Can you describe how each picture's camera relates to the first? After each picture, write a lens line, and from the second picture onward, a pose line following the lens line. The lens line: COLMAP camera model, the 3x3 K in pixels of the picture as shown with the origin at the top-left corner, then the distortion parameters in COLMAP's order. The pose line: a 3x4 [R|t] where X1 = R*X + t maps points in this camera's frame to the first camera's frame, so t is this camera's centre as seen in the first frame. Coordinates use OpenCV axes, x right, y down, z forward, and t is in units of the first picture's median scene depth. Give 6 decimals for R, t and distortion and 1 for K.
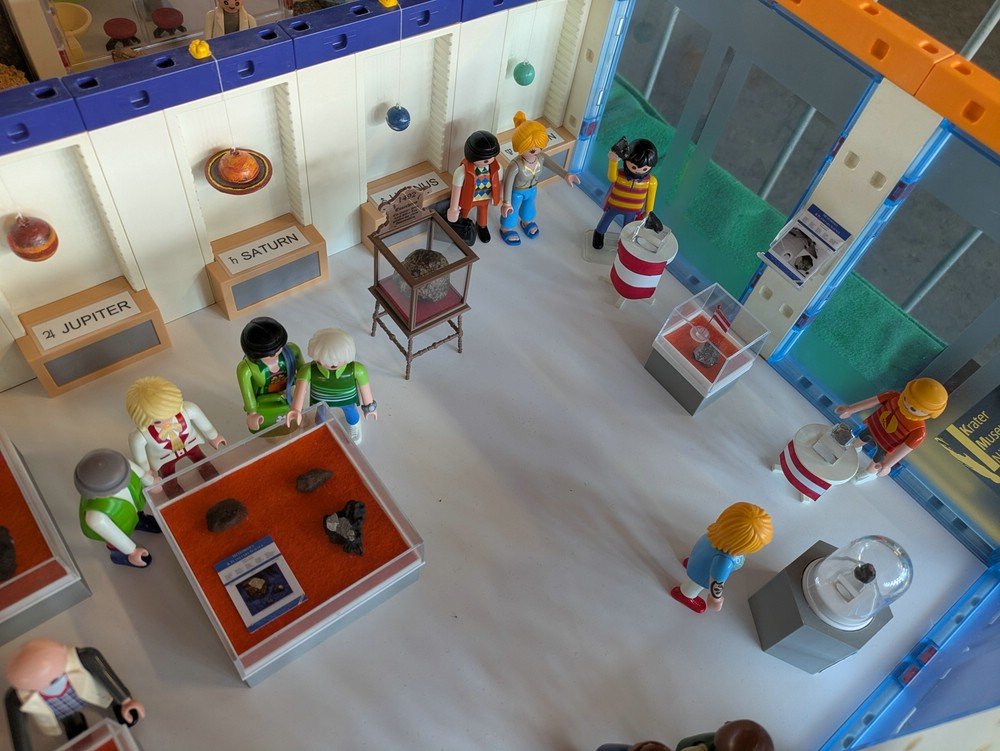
lens RADIAL K [[763.0, 0, 484.2], [0, 763.0, 376.4], [0, 0, 1]] dist [0.041782, -0.089819]
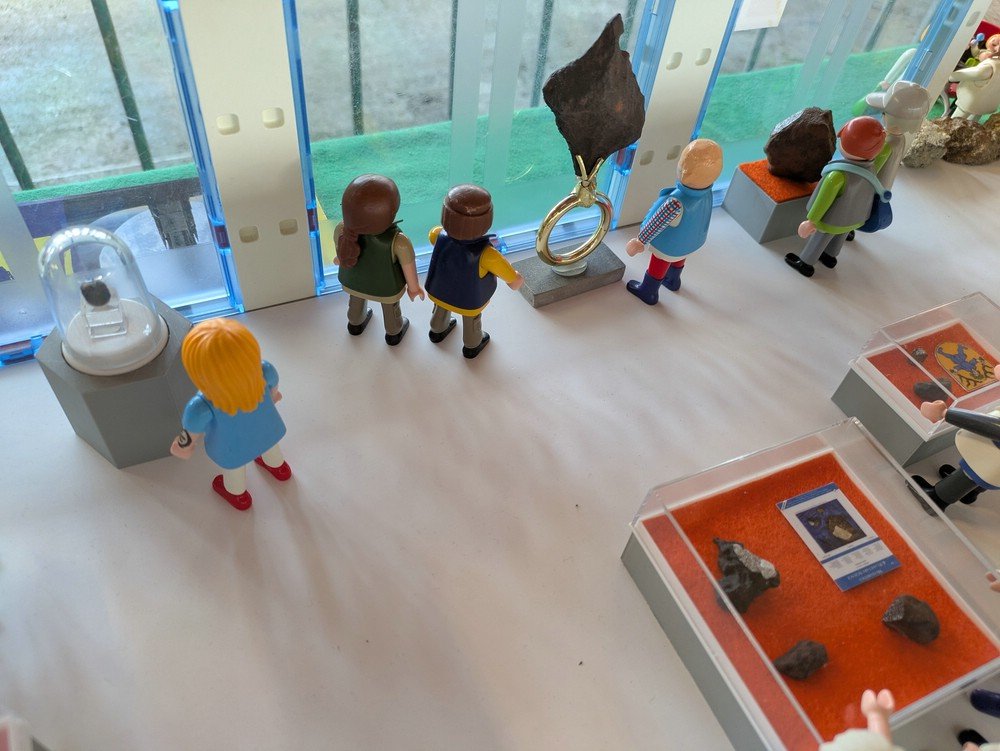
lens RADIAL K [[763.0, 0, 484.2], [0, 763.0, 376.4], [0, 0, 1]] dist [0.041782, -0.089819]
pose [[-0.949008, -0.312731, -0.039774, 0.104938], [0.035790, -0.232227, 0.972003, -0.360790], [-0.313212, 0.921015, 0.231578, 0.582574]]
